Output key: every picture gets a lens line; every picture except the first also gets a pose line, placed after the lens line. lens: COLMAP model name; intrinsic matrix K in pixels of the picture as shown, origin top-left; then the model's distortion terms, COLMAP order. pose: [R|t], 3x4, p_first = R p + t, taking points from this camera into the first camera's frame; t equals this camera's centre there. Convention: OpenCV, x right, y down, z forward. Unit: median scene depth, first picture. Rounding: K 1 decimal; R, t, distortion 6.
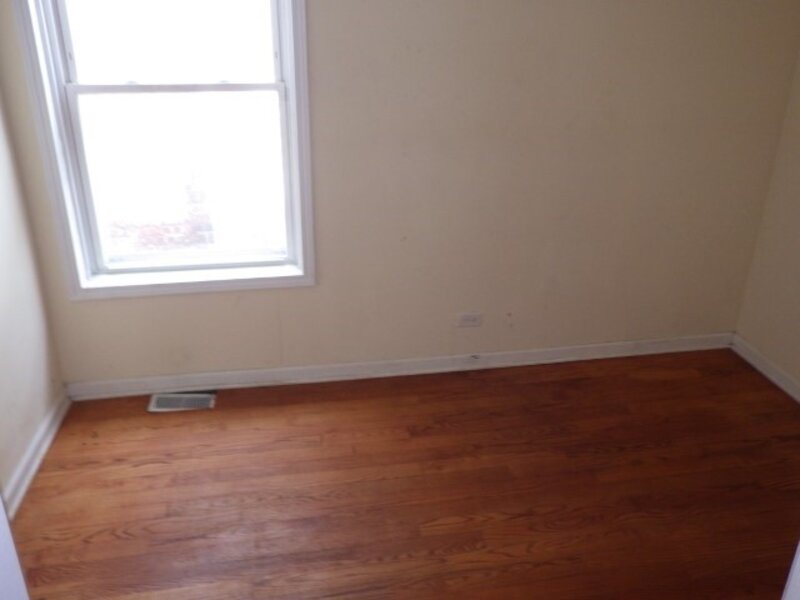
lens RADIAL K [[665.6, 0, 397.9], [0, 665.6, 297.7], [0, 0, 1]] dist [0.000011, -0.000962]
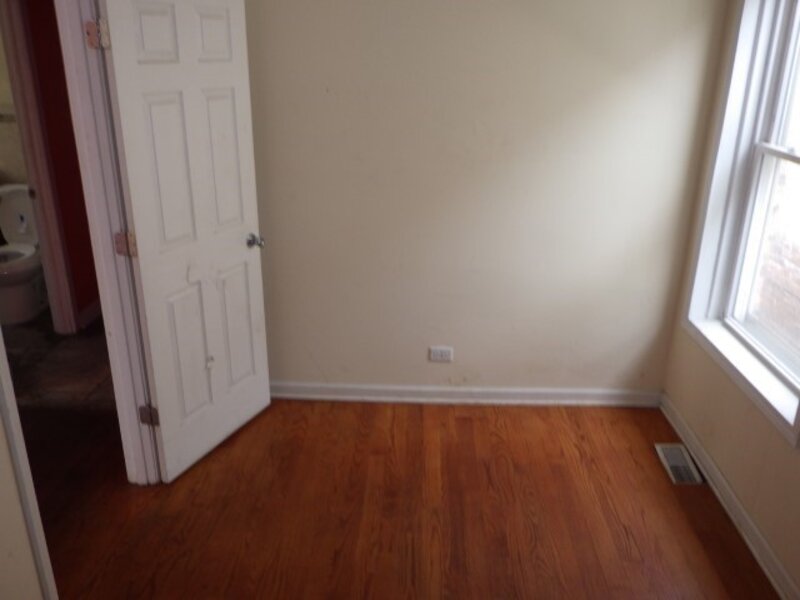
lens RADIAL K [[665.6, 0, 397.9], [0, 665.6, 297.7], [0, 0, 1]] dist [0.000011, -0.000962]
pose [[-0.248196, 0.314991, -0.916068, 0.665529], [-0.392671, 0.831768, 0.392393, -0.297820], [0.885555, 0.457103, -0.082753, 0.674656]]
